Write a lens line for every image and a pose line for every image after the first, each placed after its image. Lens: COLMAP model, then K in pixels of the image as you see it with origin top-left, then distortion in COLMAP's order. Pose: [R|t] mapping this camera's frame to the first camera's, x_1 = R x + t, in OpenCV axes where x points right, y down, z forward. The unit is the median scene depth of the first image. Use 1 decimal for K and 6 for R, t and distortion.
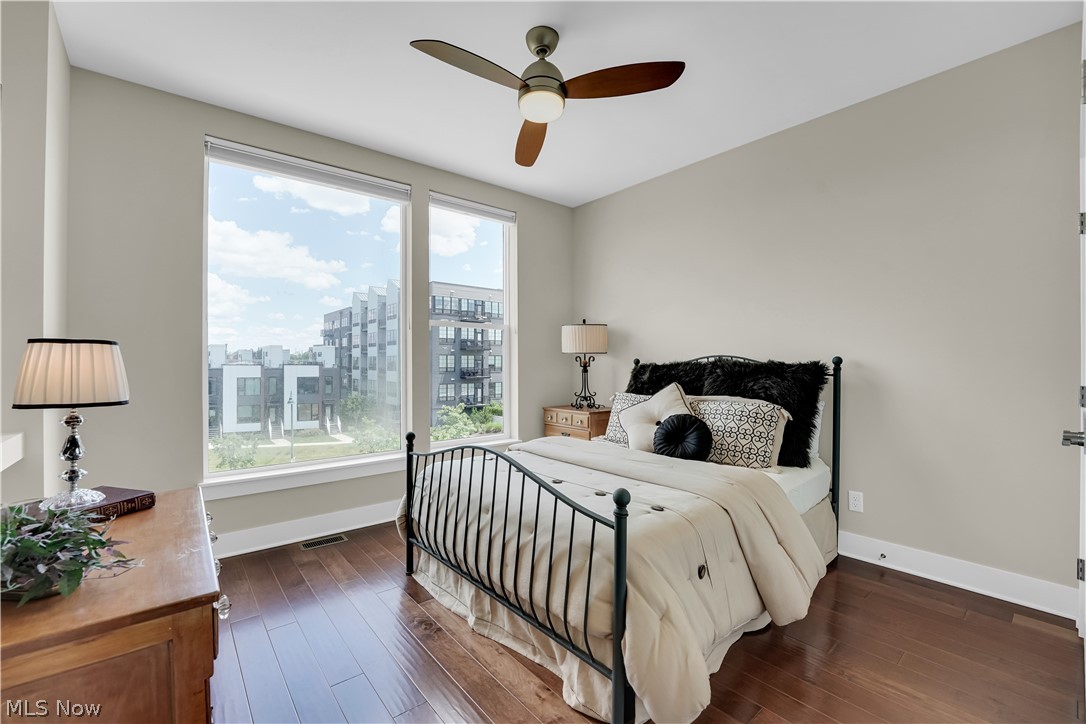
lens RADIAL K [[471.0, 0, 541.7], [0, 471.0, 365.7], [0, 0, 1]] dist [-0.001696, -0.000262]
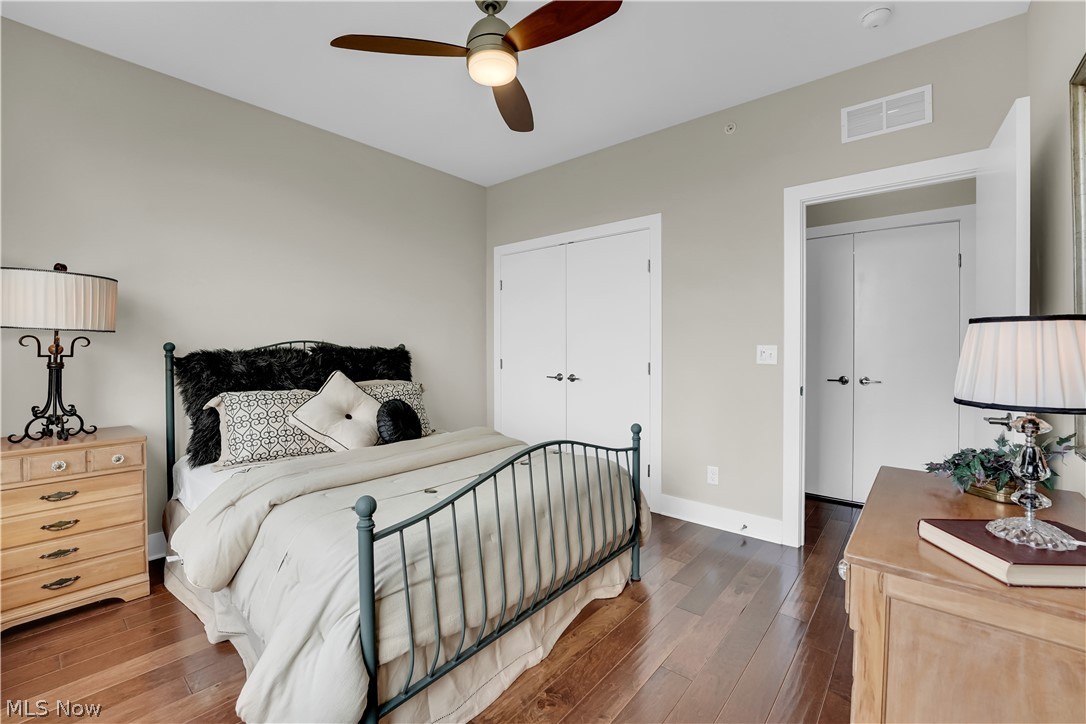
lens RADIAL K [[456.4, 0, 535.9], [0, 456.4, 358.5], [0, 0, 1]] dist [-0.027946, -0.000014]
pose [[-0.194098, -0.020111, 0.980776, -0.642307], [0.007679, 0.999728, 0.022019, -0.003573], [-0.980952, 0.011805, -0.193891, 0.800280]]
